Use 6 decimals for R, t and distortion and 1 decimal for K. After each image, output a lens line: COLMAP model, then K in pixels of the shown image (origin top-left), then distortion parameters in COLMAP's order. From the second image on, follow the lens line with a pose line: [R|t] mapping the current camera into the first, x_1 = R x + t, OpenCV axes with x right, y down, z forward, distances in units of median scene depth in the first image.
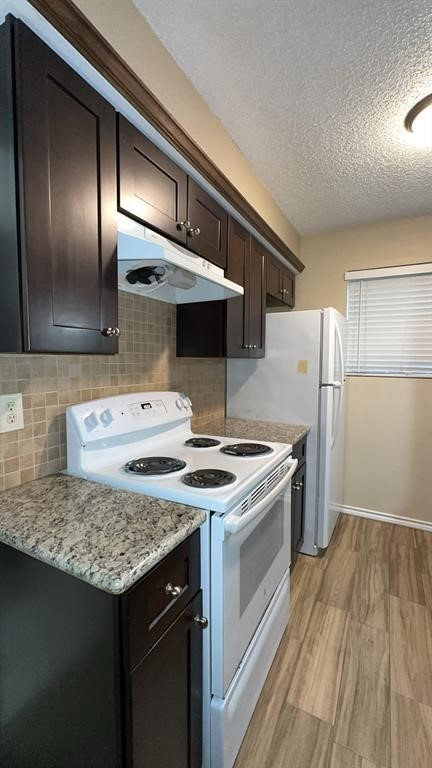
lens RADIAL K [[318.0, 0, 214.7], [0, 318.0, 386.5], [0, 0, 1]] dist [-0.004689, 0.000700]
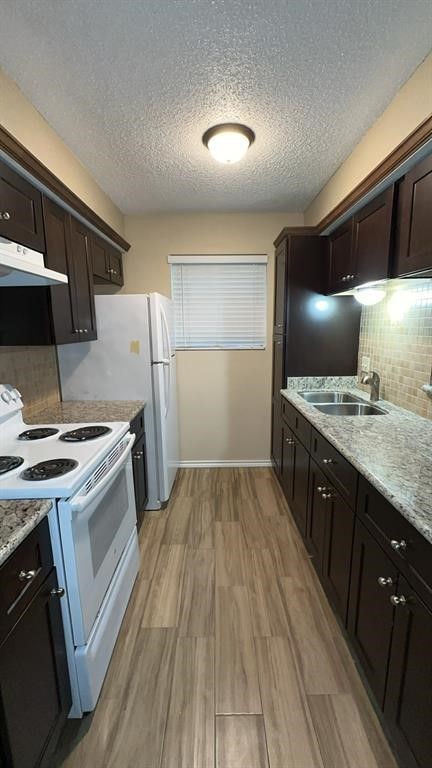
lens RADIAL K [[318.0, 0, 215.1], [0, 318.0, 386.4], [0, 0, 1]] dist [-0.004689, 0.000700]
pose [[0.879436, -0.102027, 0.464954, -0.000001], [0.052823, 0.991645, 0.117688, -0.055669], [-0.473076, -0.078938, 0.877478, -0.117290]]
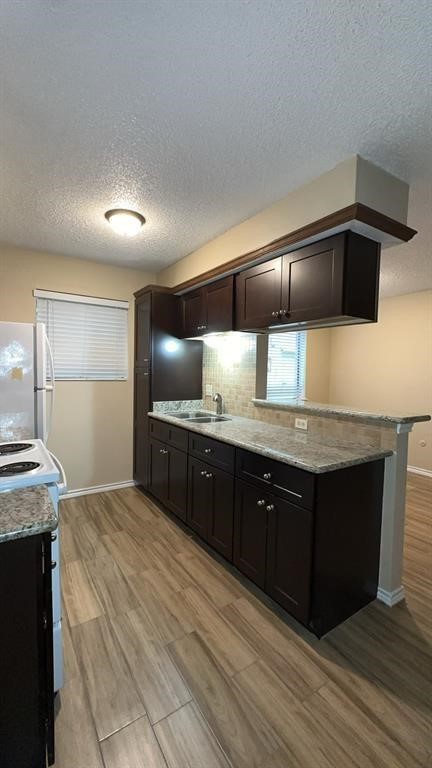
lens RADIAL K [[318.0, 0, 211.7], [0, 318.0, 388.3], [0, 0, 1]] dist [-0.004689, 0.000700]
pose [[0.487954, -0.045522, 0.871681, -0.462216], [0.052279, 0.998371, 0.022873, -0.001217], [-0.871302, 0.034410, 0.489539, -0.152033]]
